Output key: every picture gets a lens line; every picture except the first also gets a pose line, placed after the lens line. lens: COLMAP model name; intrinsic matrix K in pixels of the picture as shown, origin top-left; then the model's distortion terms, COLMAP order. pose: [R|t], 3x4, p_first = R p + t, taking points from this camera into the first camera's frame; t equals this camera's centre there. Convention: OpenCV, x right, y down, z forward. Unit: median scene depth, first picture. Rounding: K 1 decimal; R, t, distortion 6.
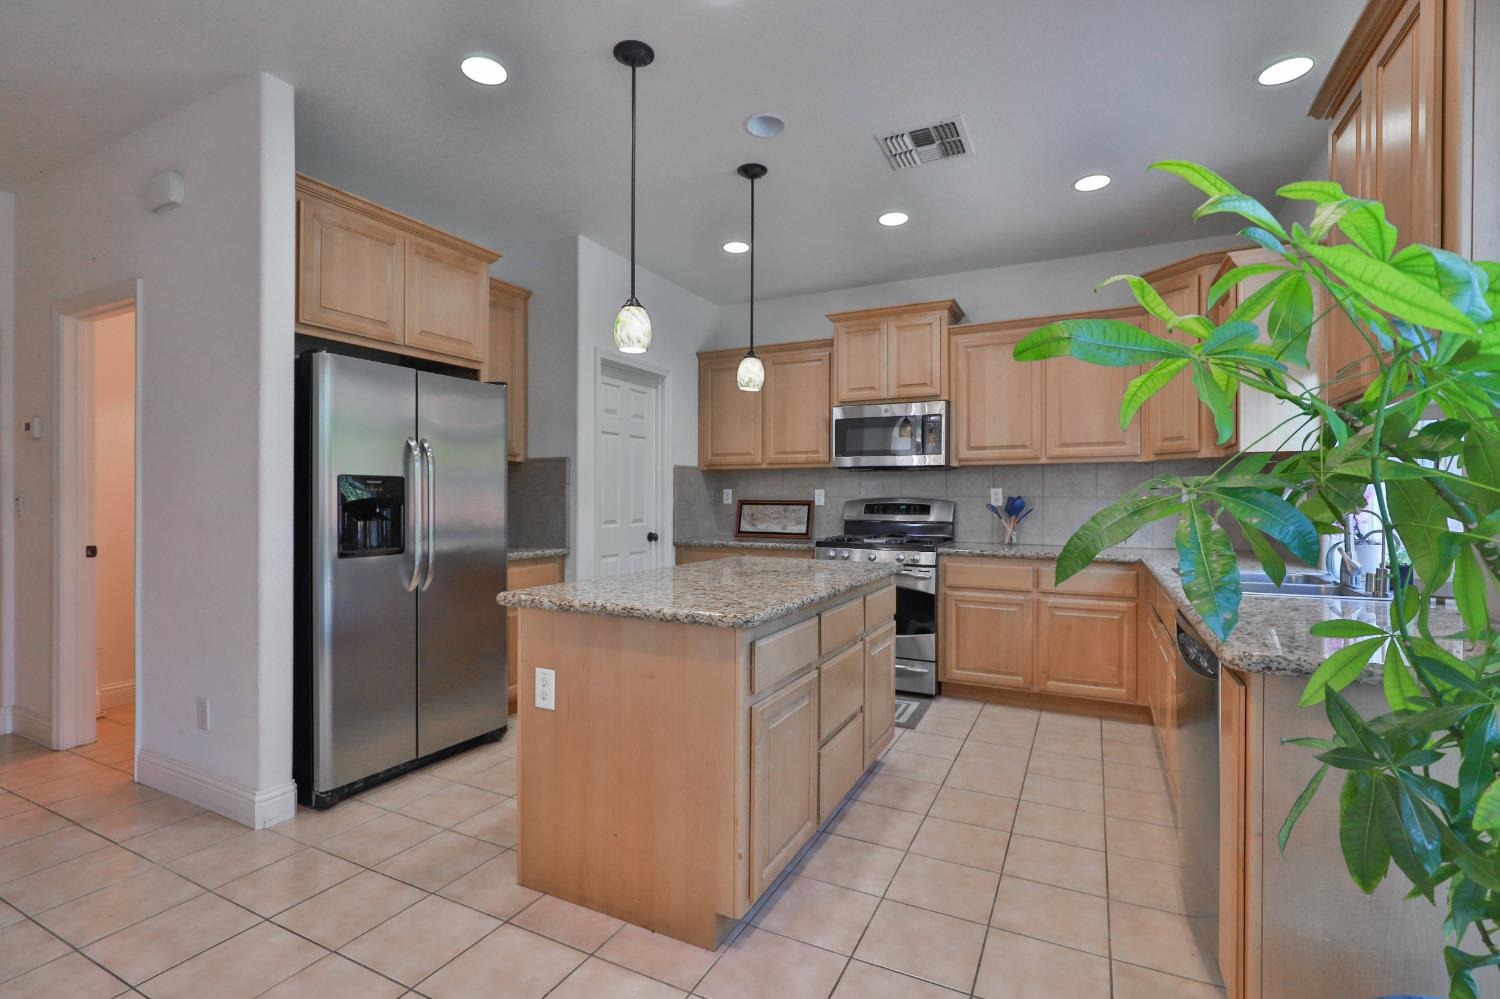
lens RADIAL K [[686.7, 0, 749.0], [0, 686.7, 501.7], [0, 0, 1]] dist [-0.003830, 0.000353]
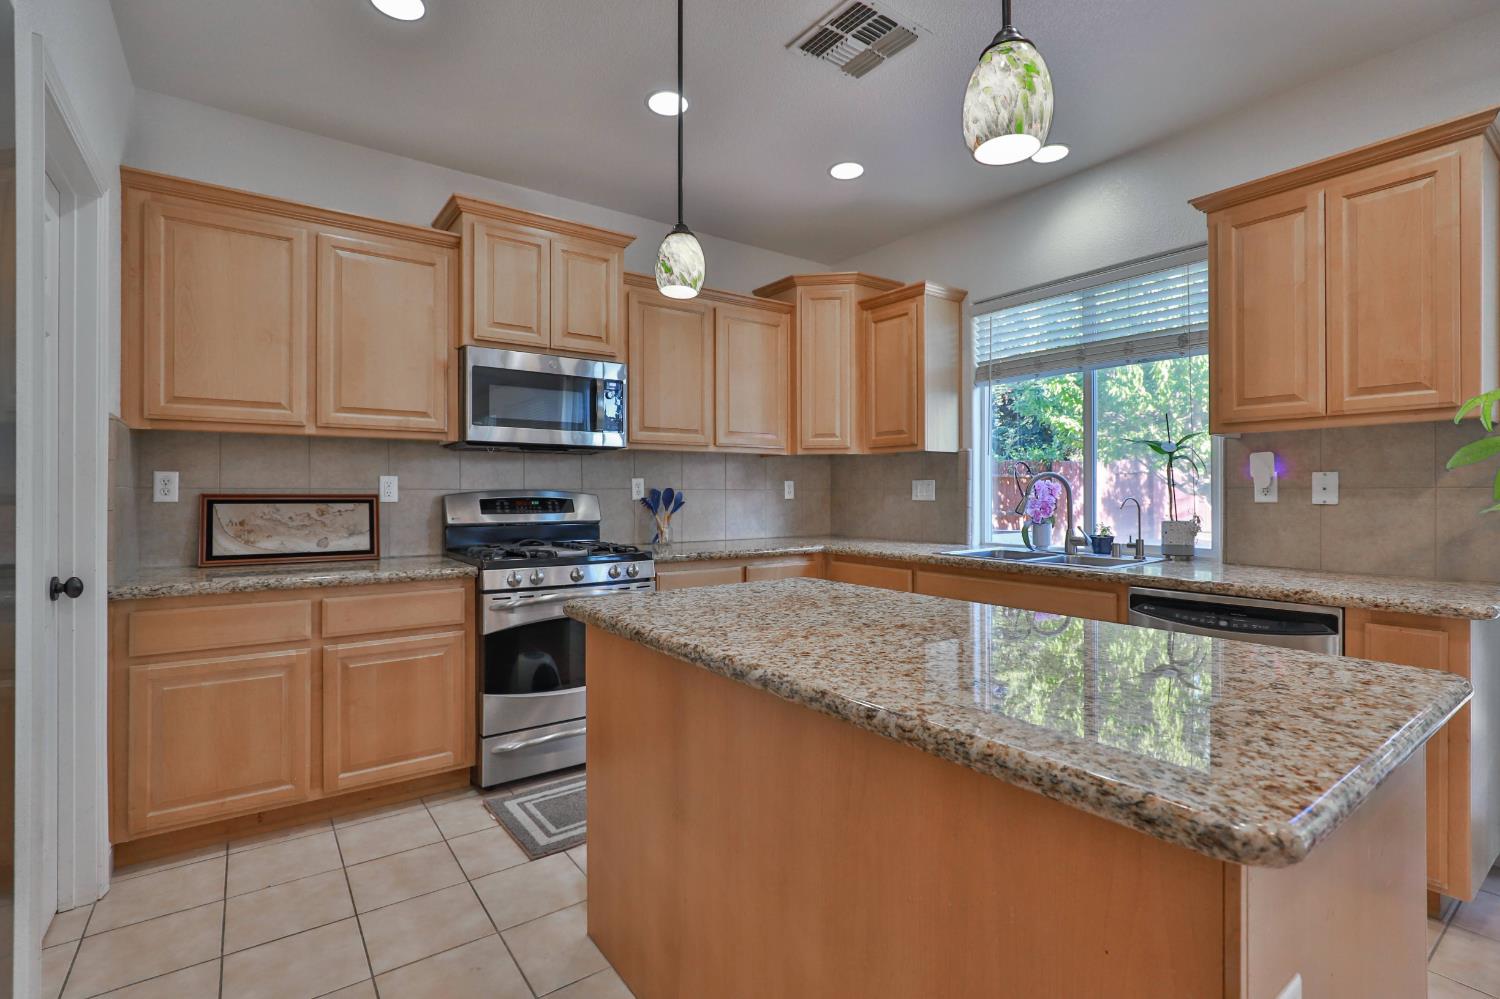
lens RADIAL K [[686.7, 0, 741.0], [0, 686.7, 493.8], [0, 0, 1]] dist [-0.003830, 0.000353]
pose [[0.462830, -0.004104, 0.886438, -0.449667], [0.005608, 0.999983, 0.001702, -0.002273], [-0.886429, 0.004183, 0.462845, 0.686522]]
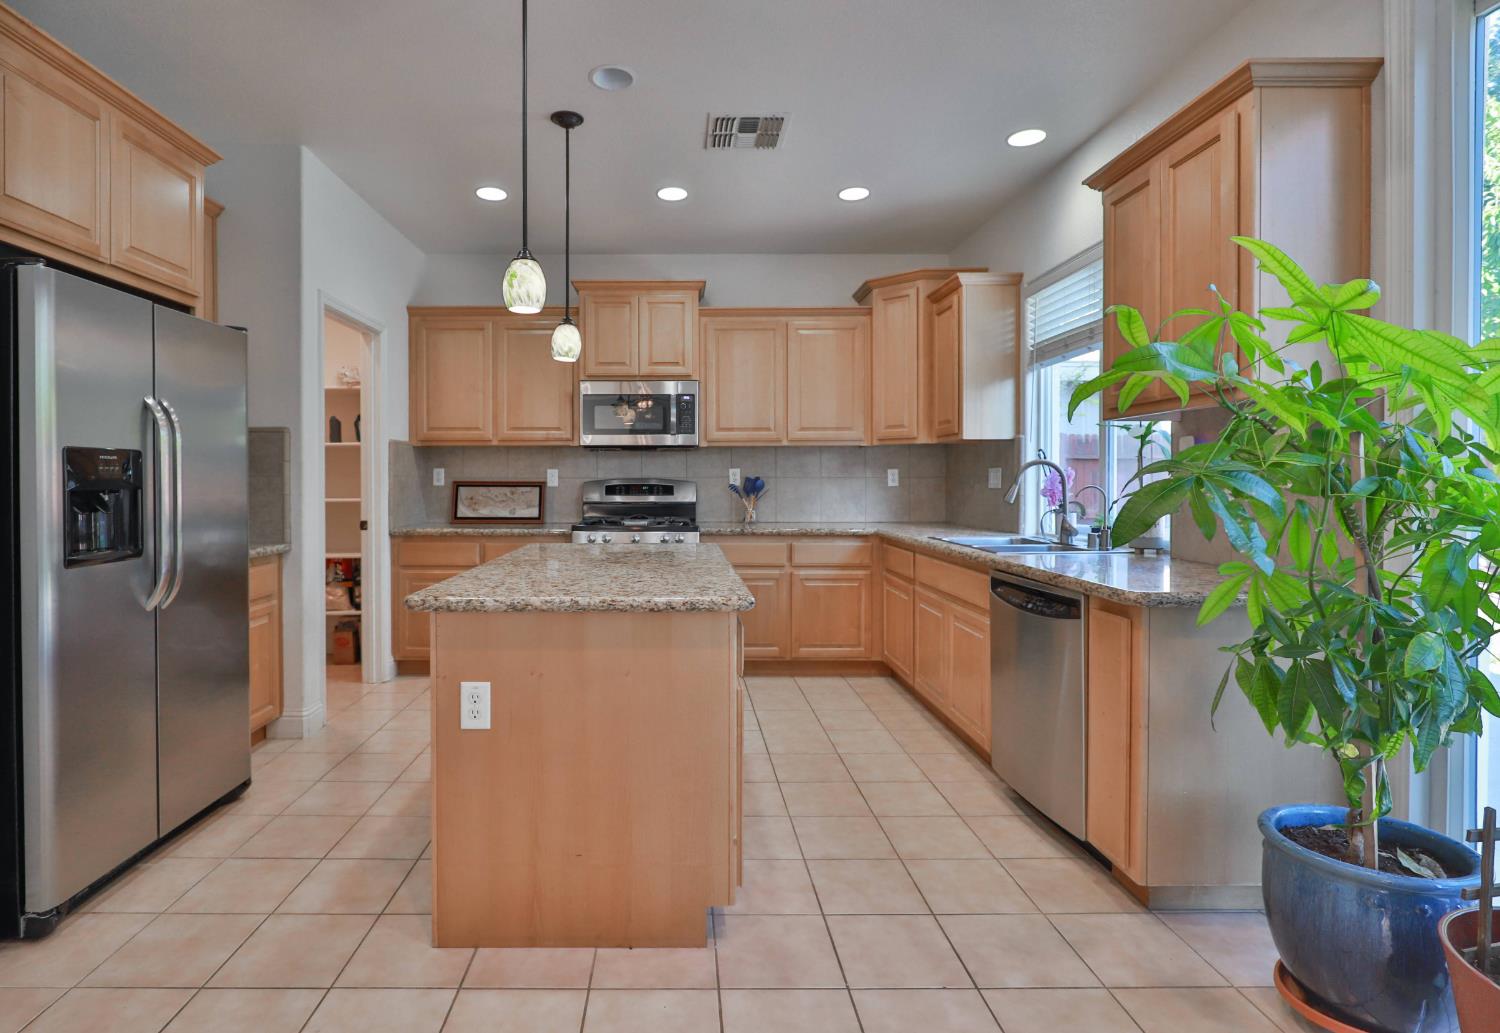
lens RADIAL K [[745.6, 0, 692.9], [0, 745.6, 489.0], [0, 0, 1]] dist [-0.008314, 0.001787]
pose [[0.891766, -0.009112, 0.452405, -0.279867], [0.005138, 0.999937, 0.010011, -0.000794], [-0.452467, -0.006603, 0.891757, 0.039490]]
